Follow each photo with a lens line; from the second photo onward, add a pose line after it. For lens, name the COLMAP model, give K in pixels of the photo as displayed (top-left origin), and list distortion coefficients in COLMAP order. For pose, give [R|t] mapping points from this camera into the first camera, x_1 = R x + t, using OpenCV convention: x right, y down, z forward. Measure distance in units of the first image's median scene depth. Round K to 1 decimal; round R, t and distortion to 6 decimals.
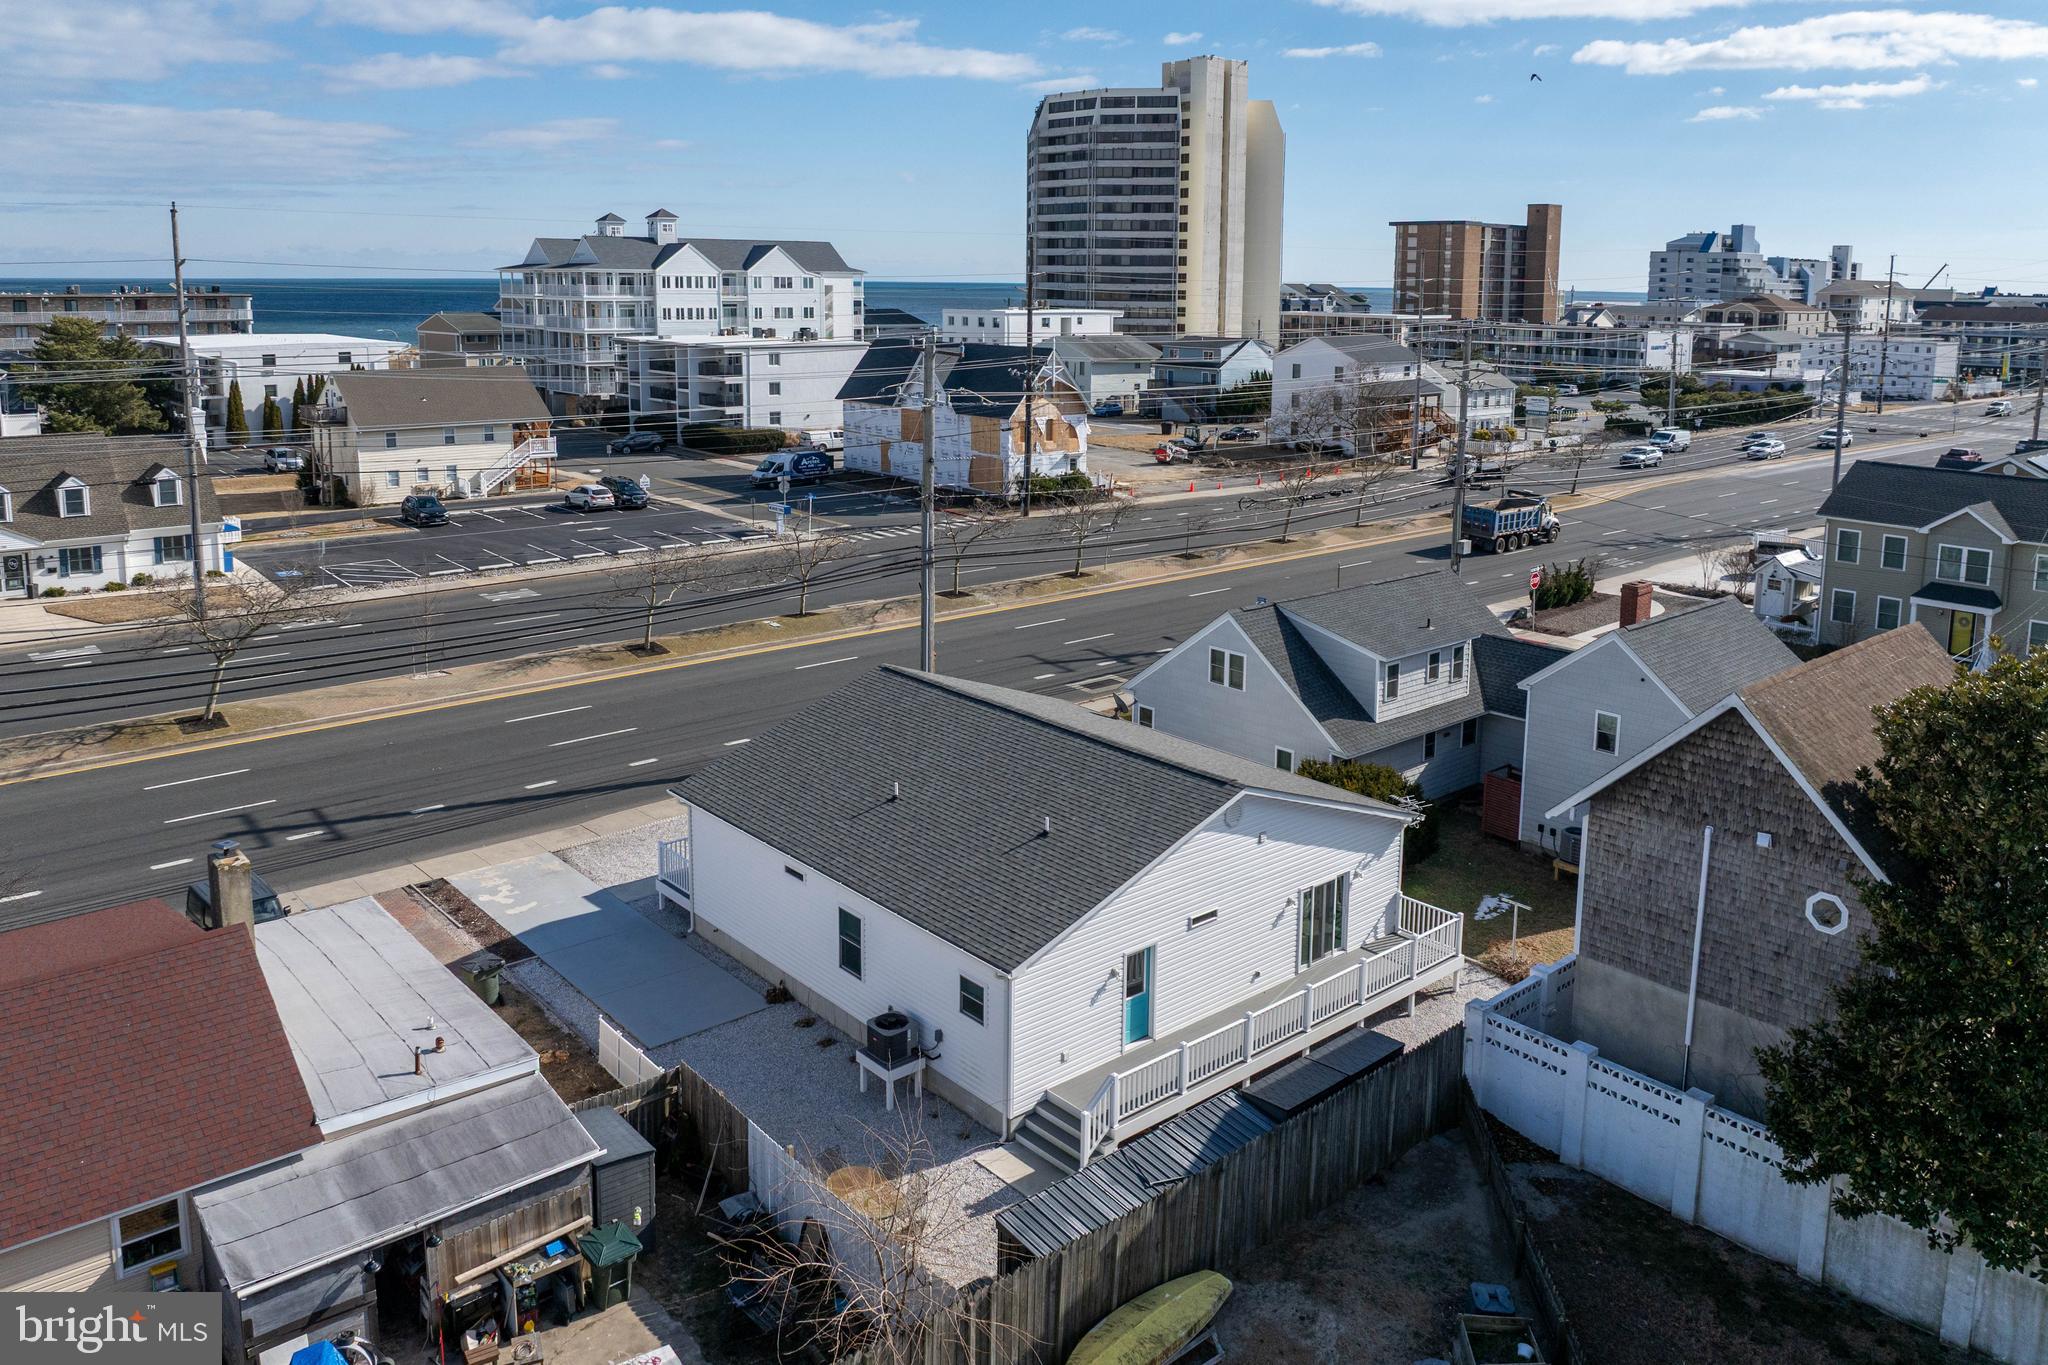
lens RADIAL K [[1507.7, 0, 1039.1], [0, 1507.7, 672.5], [0, 0, 1]] dist [-0.031529, -0.003673]
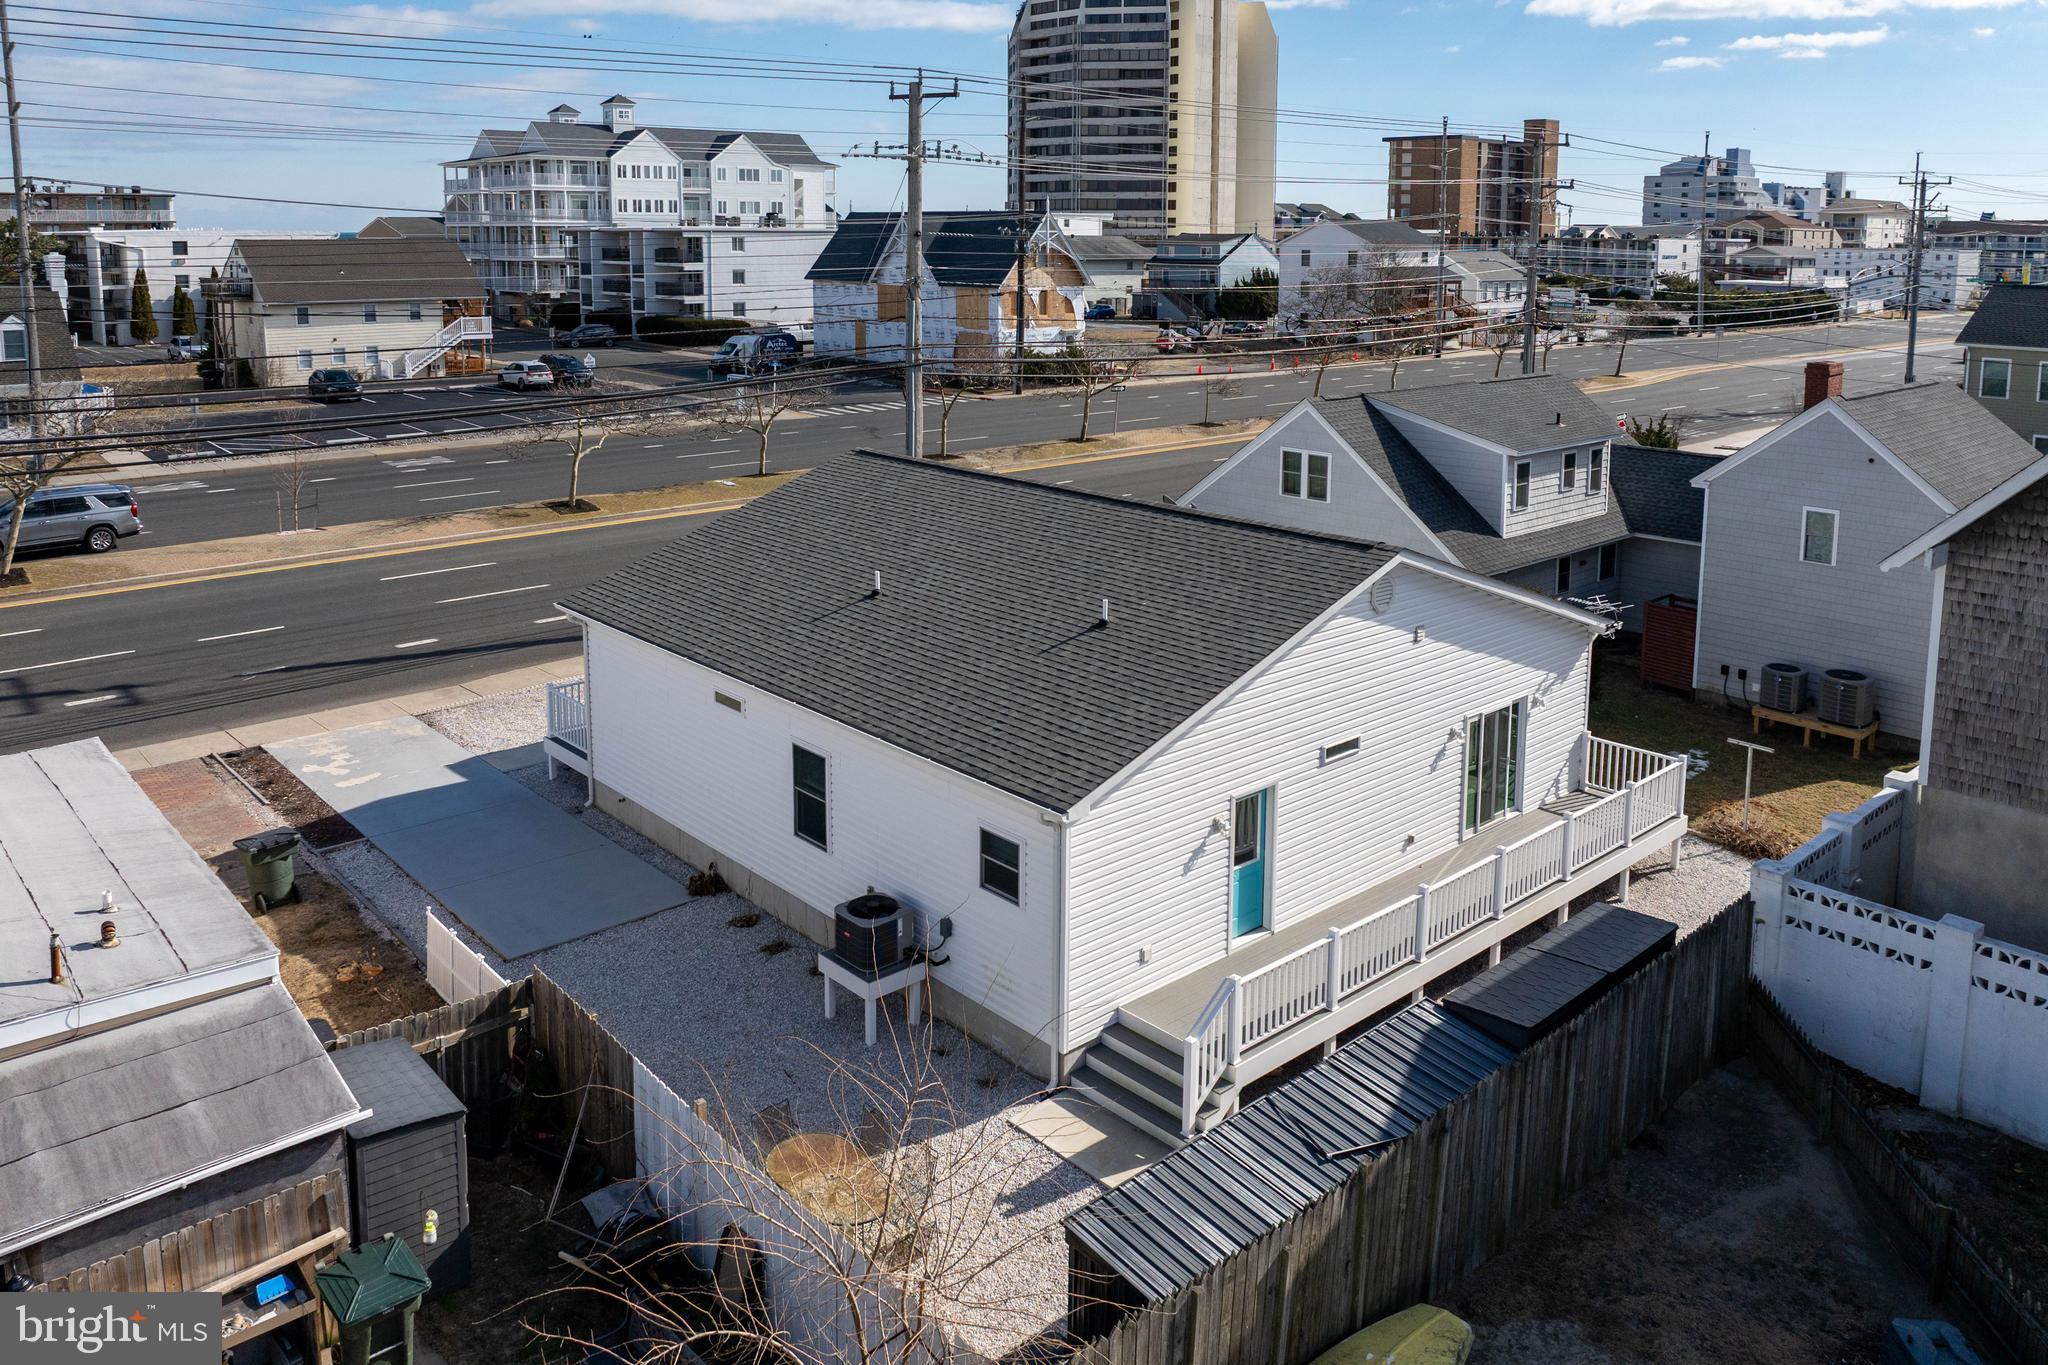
lens RADIAL K [[1507.7, 0, 1051.7], [0, 1507.7, 580.1], [0, 0, 1]] dist [-0.031529, -0.003673]
pose [[0.999677, -0.007985, 0.024114, -0.024036], [0.008838, 0.999332, -0.035457, 0.077518], [-0.023815, 0.035659, 0.999080, 0.233807]]
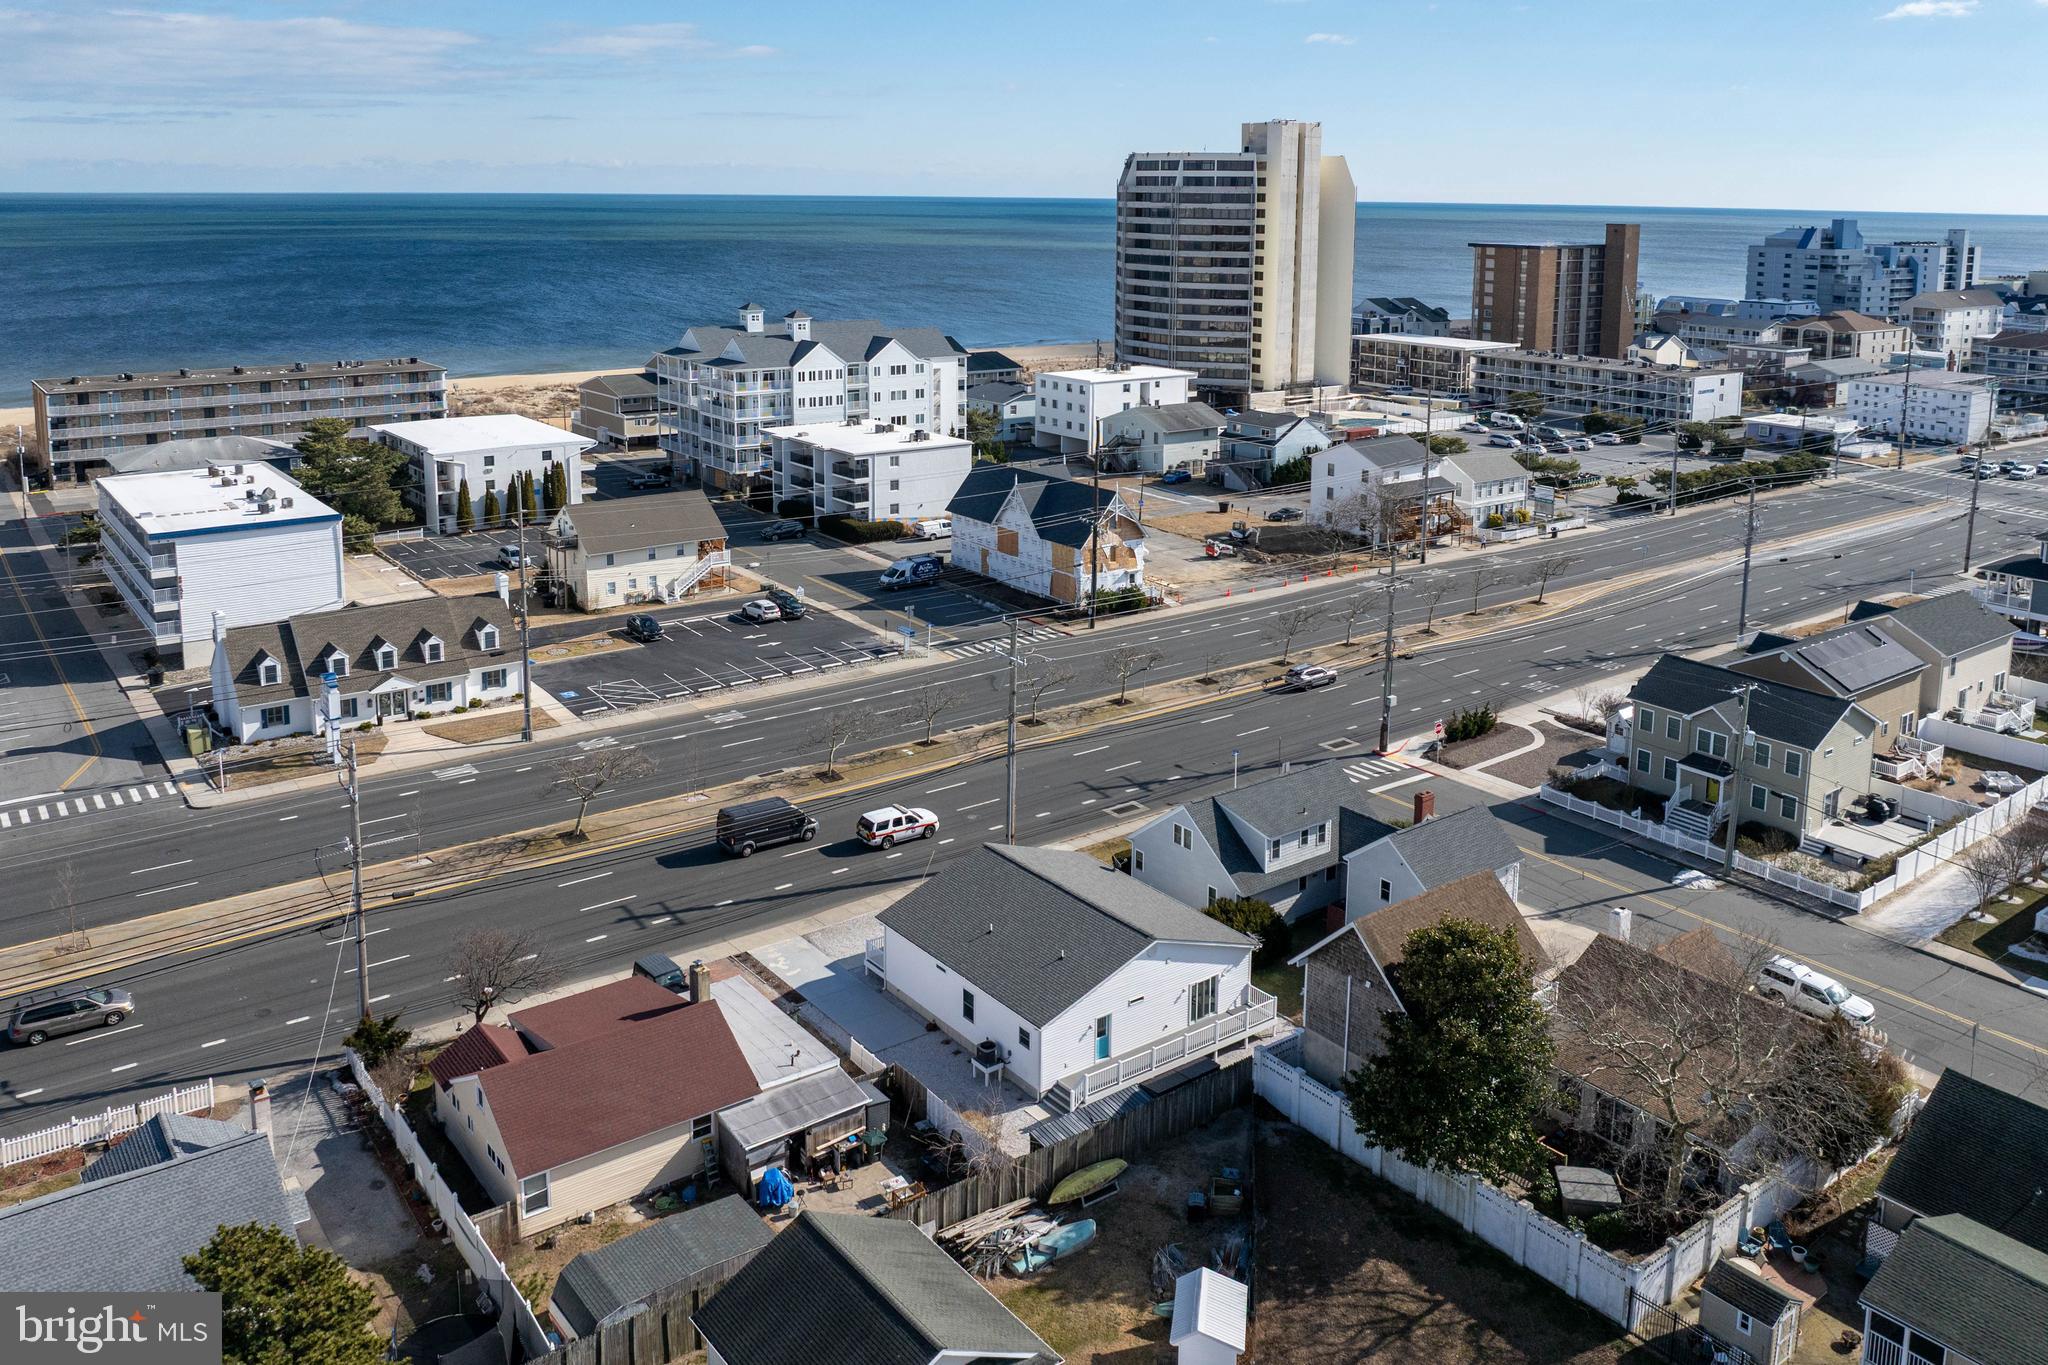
lens RADIAL K [[1507.7, 0, 1005.1], [0, 1507.7, 676.3], [0, 0, 1]] dist [-0.031529, -0.003673]
pose [[0.996286, 0.013157, -0.085100, 0.066274], [-0.011256, 0.999677, 0.022772, -0.223303], [0.085372, -0.021729, 0.996112, -0.731428]]
